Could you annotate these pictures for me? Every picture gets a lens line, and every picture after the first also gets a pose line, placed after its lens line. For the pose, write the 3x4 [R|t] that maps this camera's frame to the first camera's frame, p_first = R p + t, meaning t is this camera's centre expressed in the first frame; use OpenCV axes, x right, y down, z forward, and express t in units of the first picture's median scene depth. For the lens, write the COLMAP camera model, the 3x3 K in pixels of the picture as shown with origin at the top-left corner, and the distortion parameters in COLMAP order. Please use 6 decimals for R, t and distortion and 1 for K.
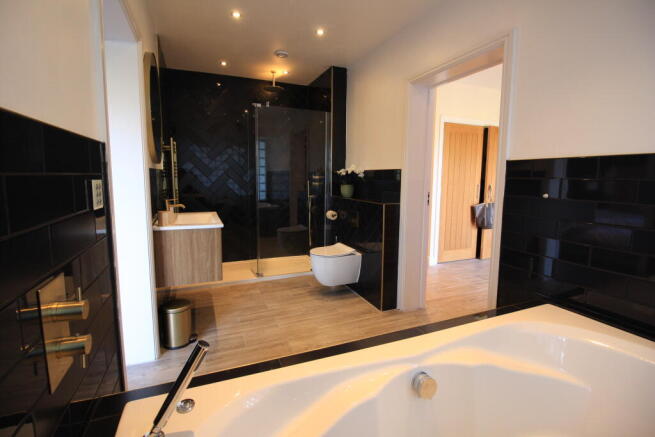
lens RADIAL K [[310.8, 0, 327.9], [0, 310.8, 211.5], [0, 0, 1]] dist [0.001726, -0.015509]
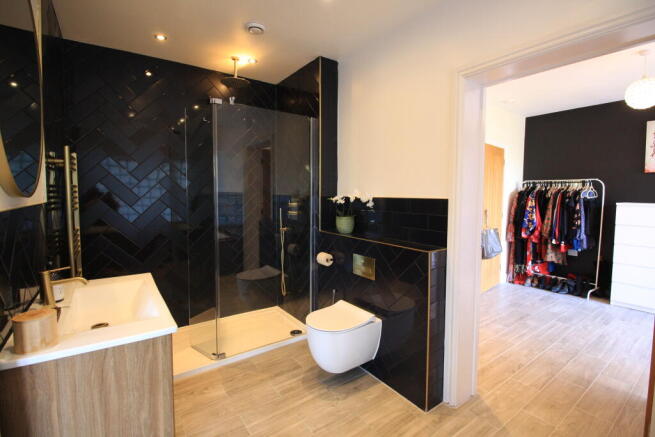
lens RADIAL K [[304.9, 0, 327.6], [0, 304.9, 210.5], [0, 0, 1]] dist [0.000396, -0.014266]
pose [[0.975711, -0.016938, 0.218406, -0.139208], [0.027803, 0.998519, -0.046772, -0.069664], [-0.217291, 0.051708, 0.974736, 0.321864]]
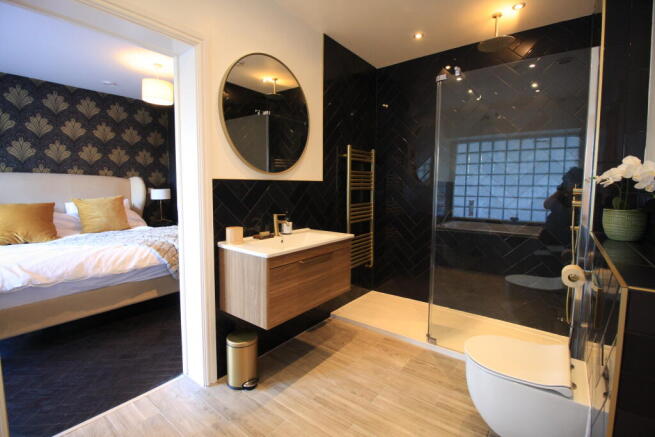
lens RADIAL K [[304.9, 0, 327.6], [0, 304.9, 210.5], [0, 0, 1]] dist [0.000396, -0.014266]
pose [[0.490314, 0.061278, -0.869389, 0.222764], [-0.097304, 0.995138, 0.015265, -0.054699], [0.866097, 0.077110, 0.493893, 0.503031]]
